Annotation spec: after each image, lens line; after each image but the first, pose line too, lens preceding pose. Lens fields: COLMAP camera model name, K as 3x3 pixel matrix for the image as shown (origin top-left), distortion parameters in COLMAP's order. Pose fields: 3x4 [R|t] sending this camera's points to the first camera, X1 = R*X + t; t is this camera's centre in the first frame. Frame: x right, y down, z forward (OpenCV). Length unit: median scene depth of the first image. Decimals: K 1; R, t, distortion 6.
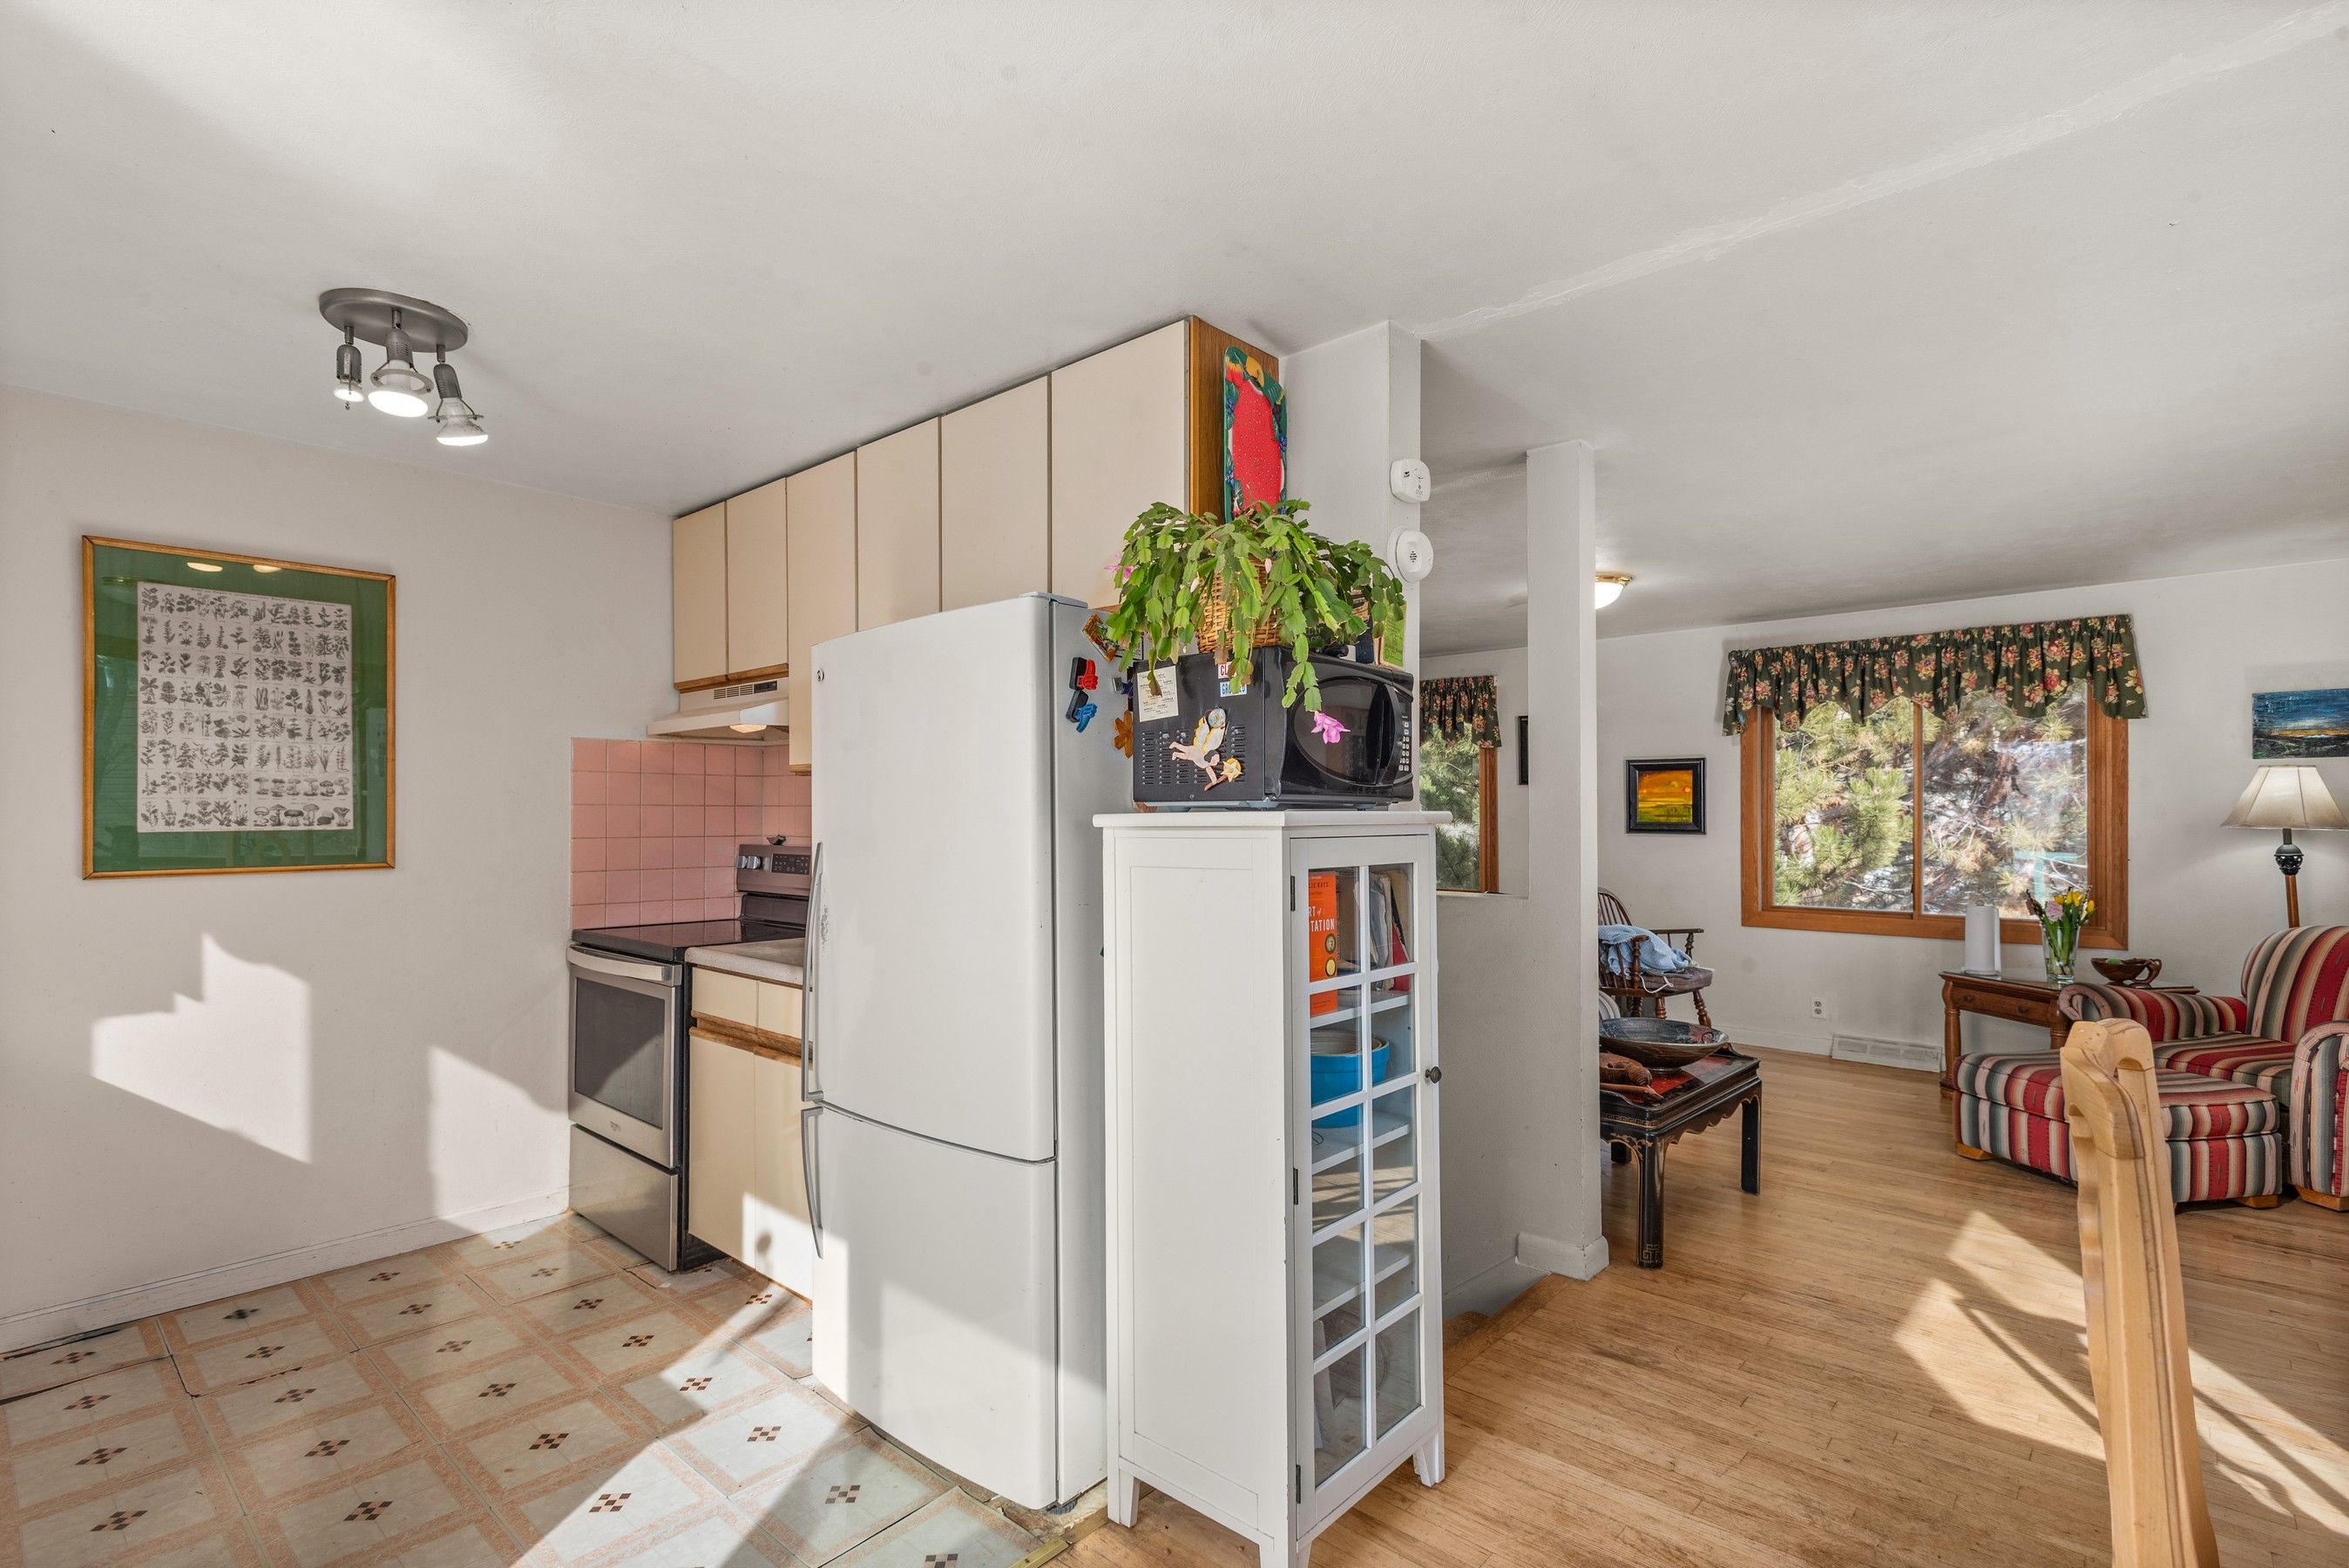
lens RADIAL K [[1102.8, 0, 1170.0], [0, 1102.8, 787.7], [0, 0, 1]] dist [0.012388, -0.001050]
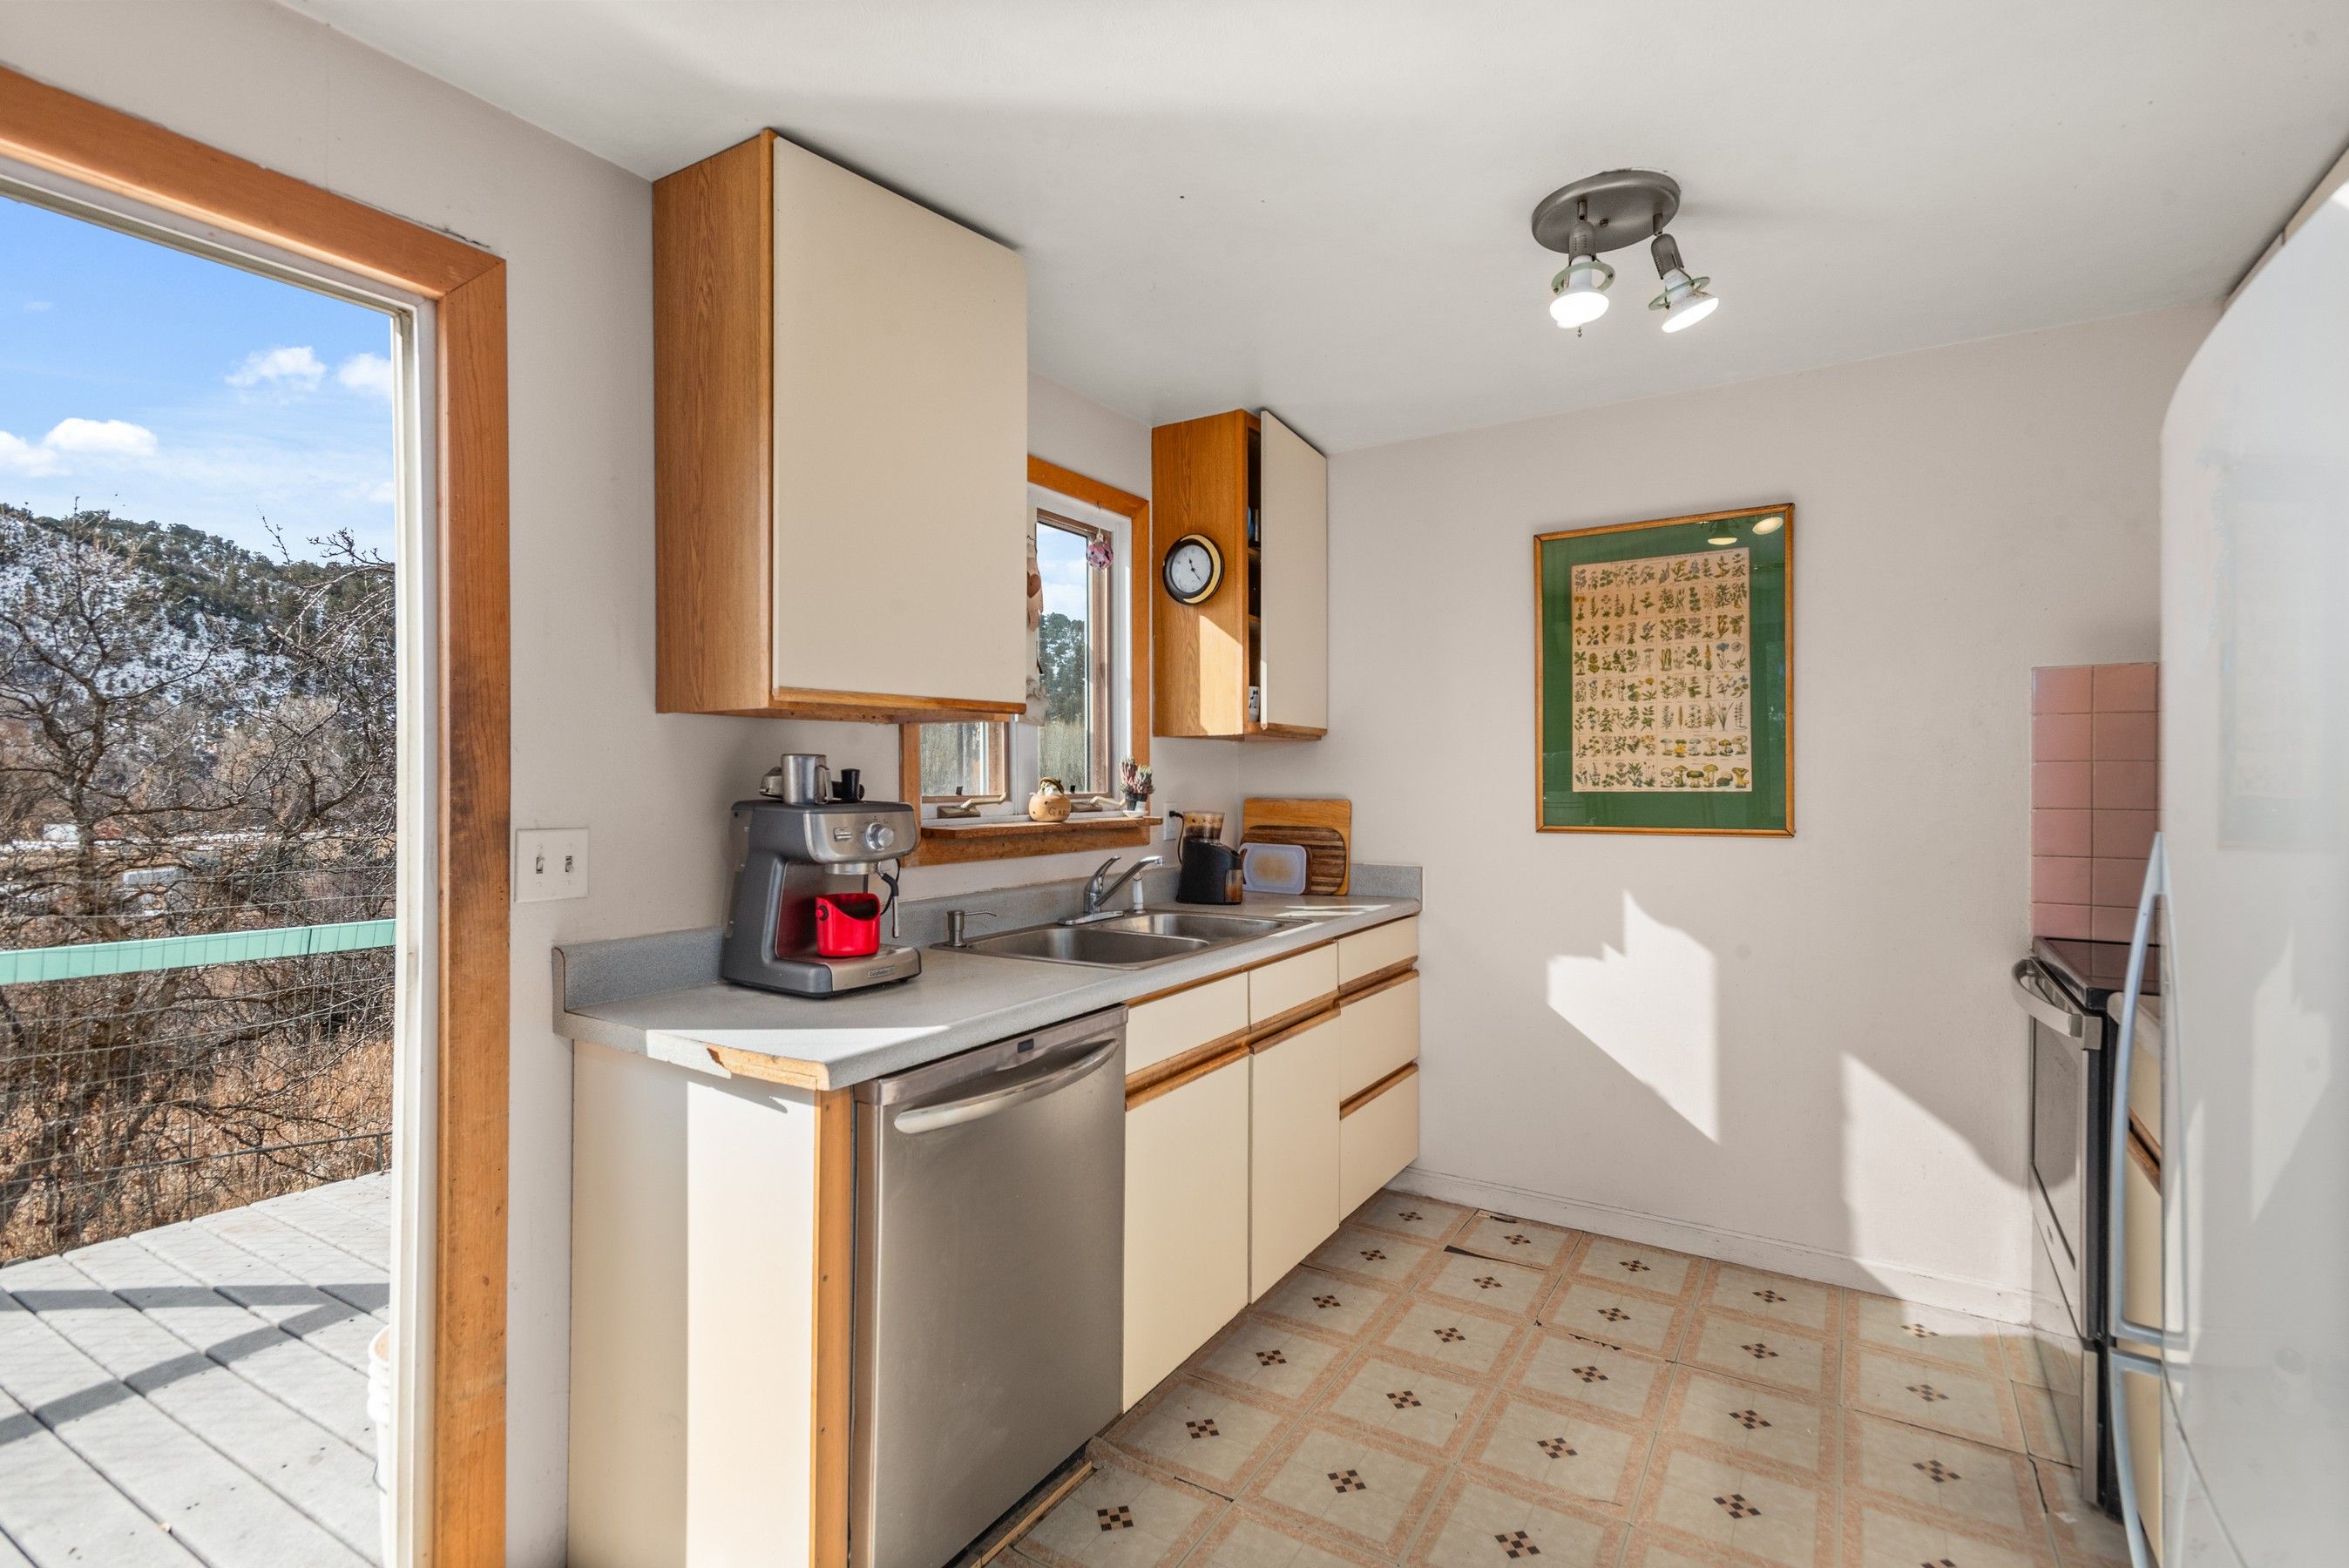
lens RADIAL K [[1096.0, 0, 1175.4], [0, 1096.0, 774.2], [0, 0, 1]] dist [0.014147, -0.000546]
pose [[0.178494, -0.002857, -0.983937, 0.076434], [0.024141, 0.999707, 0.001476, 0.010697], [0.983645, -0.024017, 0.178511, 0.386538]]
